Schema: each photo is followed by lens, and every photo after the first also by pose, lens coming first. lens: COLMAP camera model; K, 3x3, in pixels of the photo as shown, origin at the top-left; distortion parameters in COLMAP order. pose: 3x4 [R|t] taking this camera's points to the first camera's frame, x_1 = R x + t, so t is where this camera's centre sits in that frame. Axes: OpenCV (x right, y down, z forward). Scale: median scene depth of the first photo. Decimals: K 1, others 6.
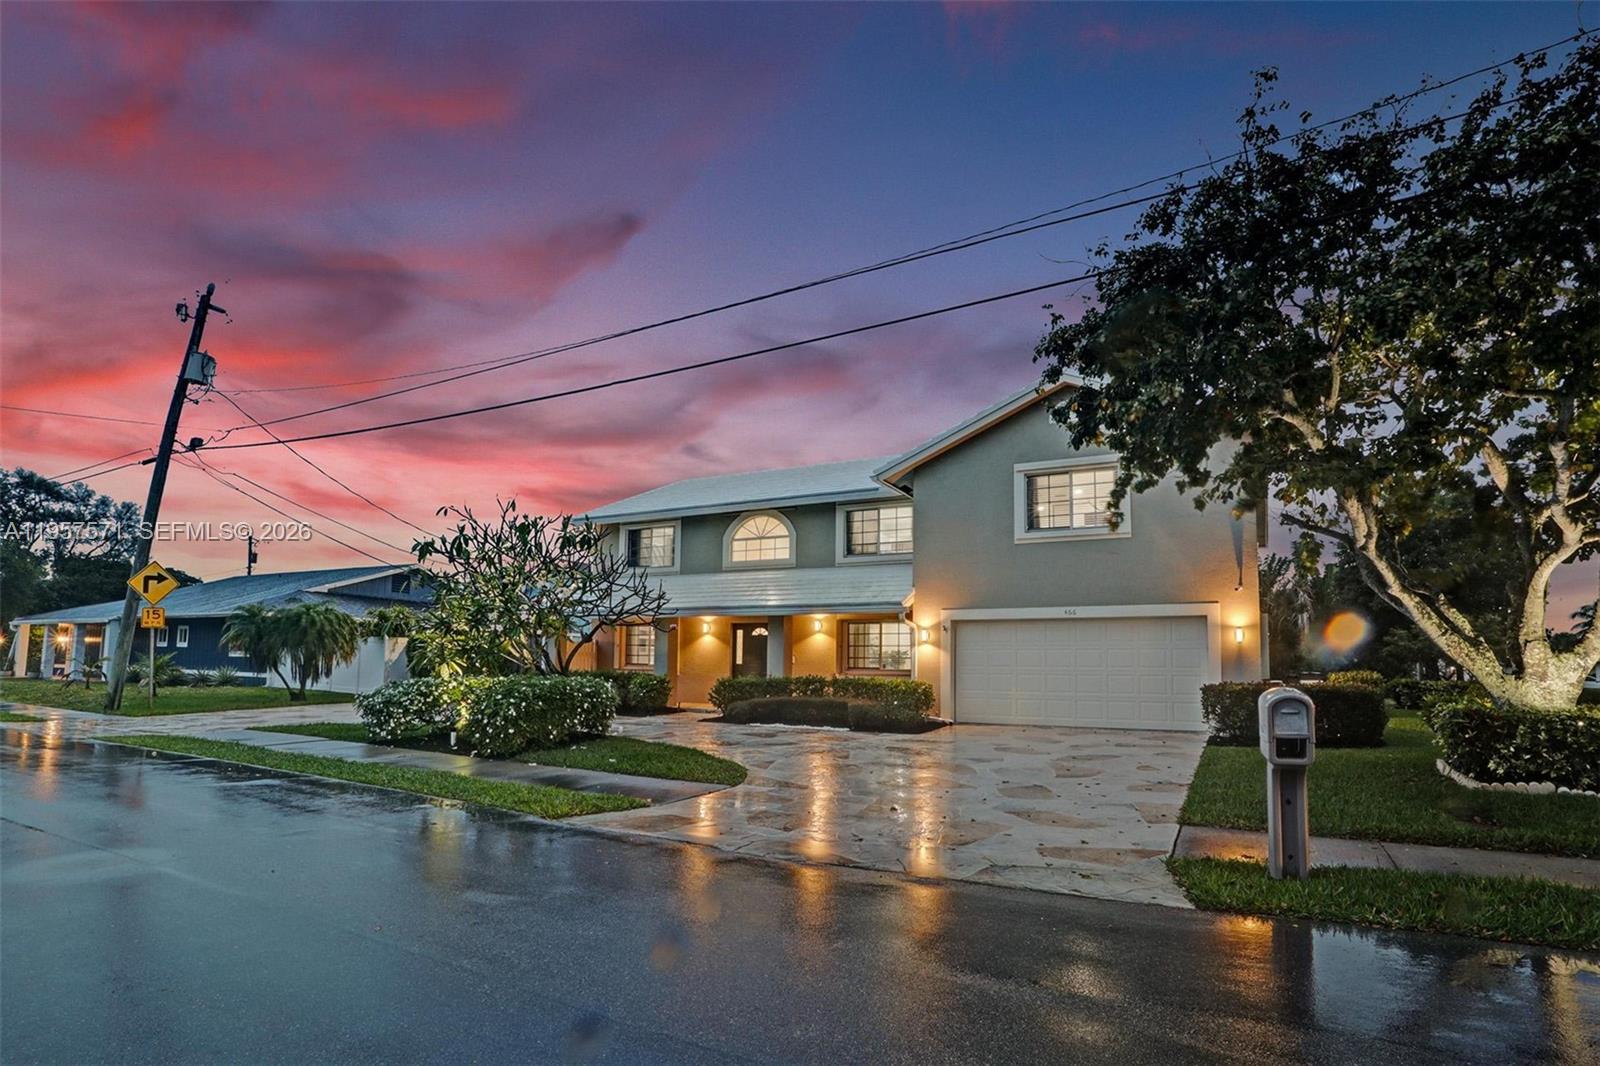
lens RADIAL K [[796.5, 0, 806.0], [0, 796.5, 582.2], [0, 0, 1]] dist [-0.019334, 0.000786]
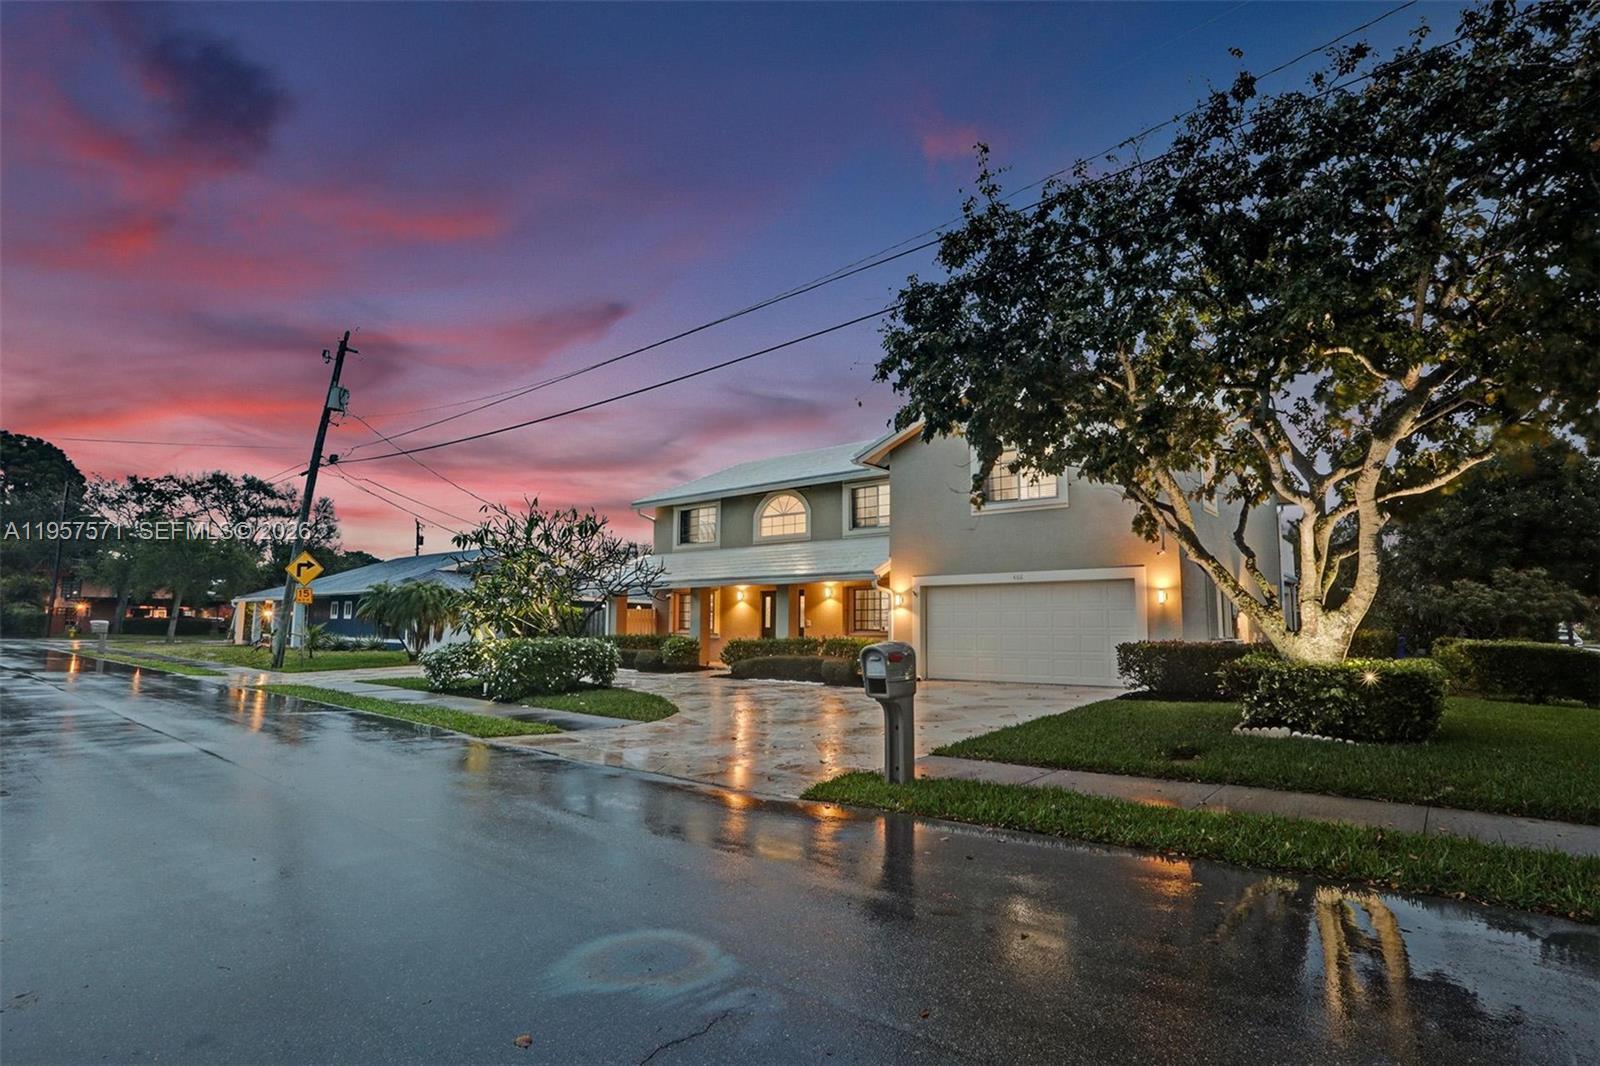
lens RADIAL K [[796.1, 0, 798.4], [0, 796.1, 533.1], [0, 0, 1]] dist [0.000606, 0.000154]
pose [[0.979172, -0.032240, -0.200457, 0.214656], [0.028930, 0.999393, -0.019422, -0.008439], [0.200961, 0.013219, 0.979510, -0.109361]]
